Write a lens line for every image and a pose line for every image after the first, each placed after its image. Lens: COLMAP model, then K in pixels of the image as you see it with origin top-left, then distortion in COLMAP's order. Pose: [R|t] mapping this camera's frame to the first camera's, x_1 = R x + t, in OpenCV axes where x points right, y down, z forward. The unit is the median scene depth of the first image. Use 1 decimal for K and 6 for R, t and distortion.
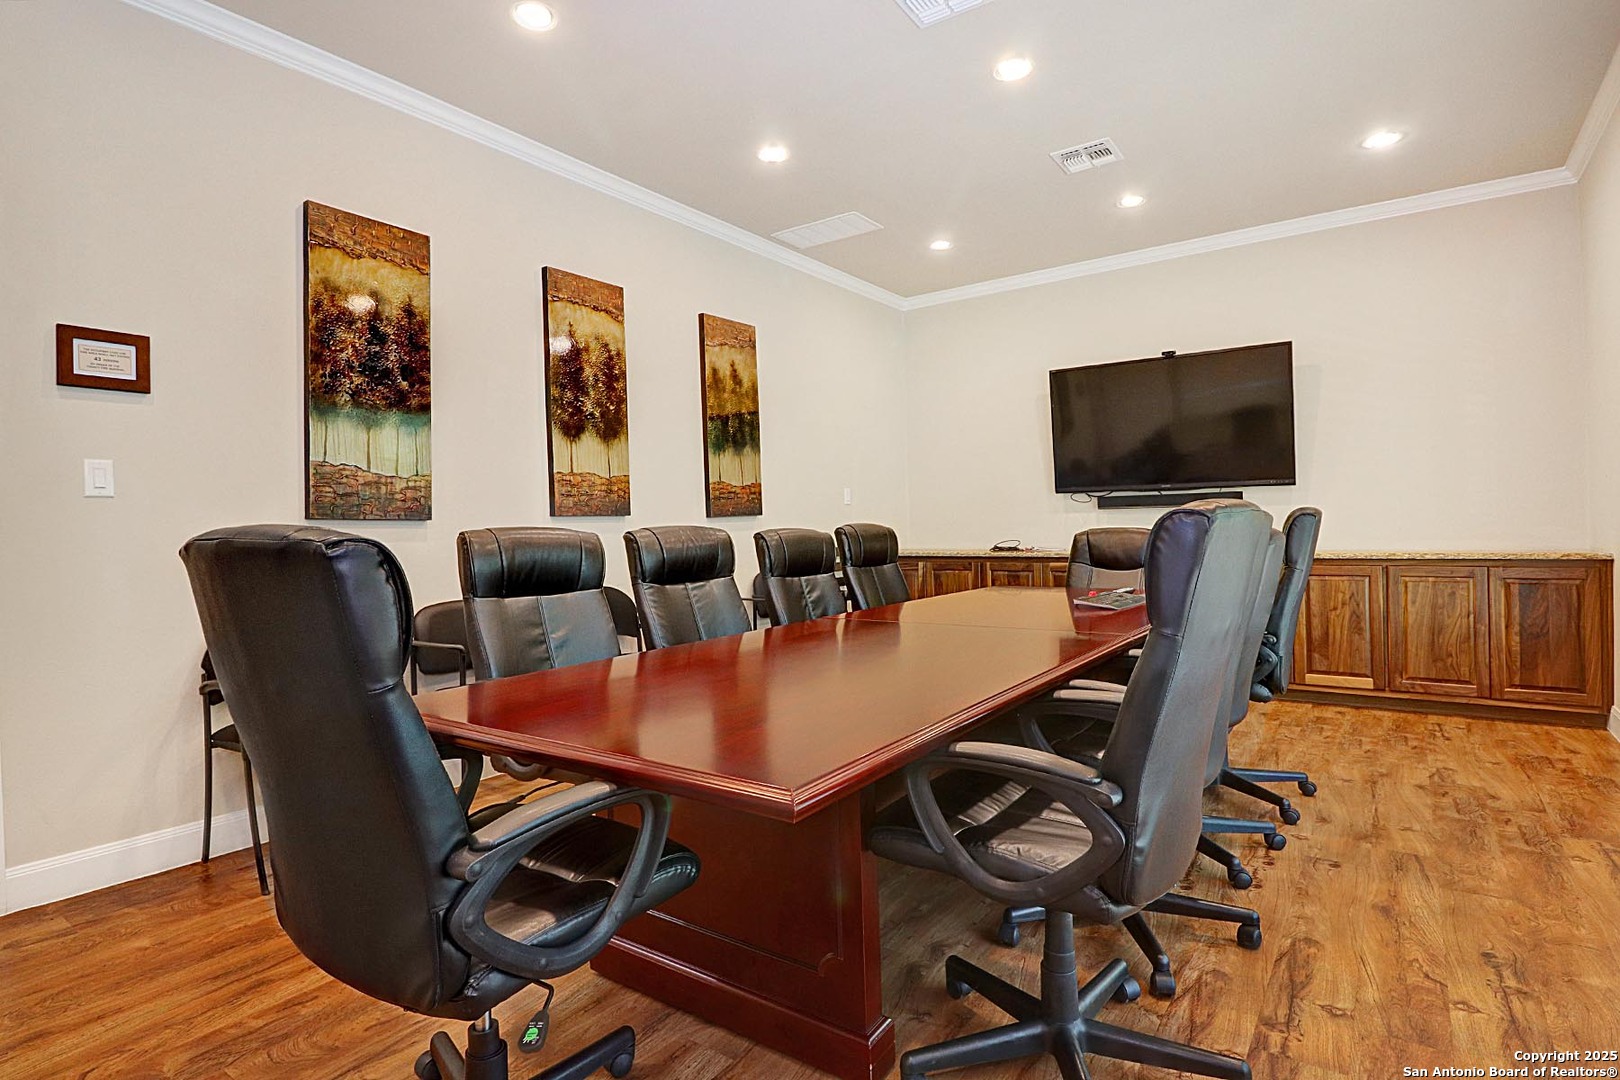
lens RADIAL K [[808.6, 0, 810.0], [0, 808.6, 540.0], [0, 0, 1]] dist [-0.000986, 0.000083]
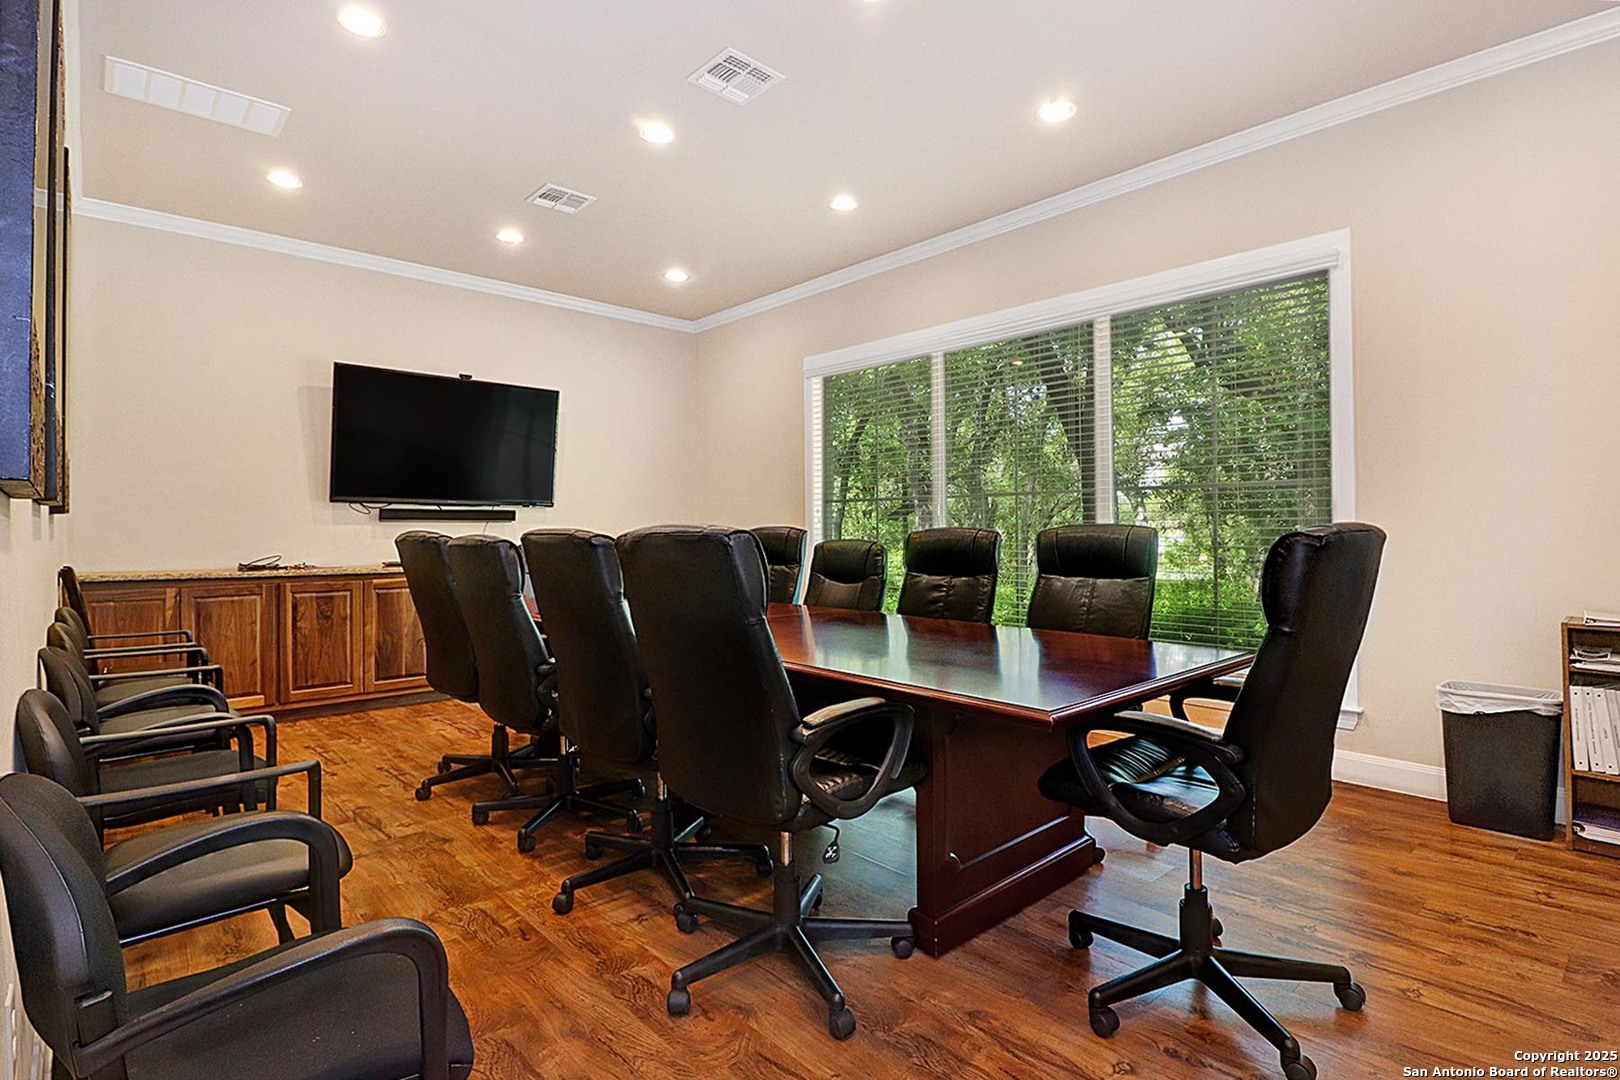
lens RADIAL K [[795.8, 0, 810.0], [0, 795.8, 540.0], [0, 0, 1]] dist [0.001652, -0.013747]
pose [[0.194095, 0.007847, 0.980951, -0.447884], [0.016139, 0.999807, -0.011191, 0.001695], [-0.980850, 0.018004, 0.193931, 0.330143]]
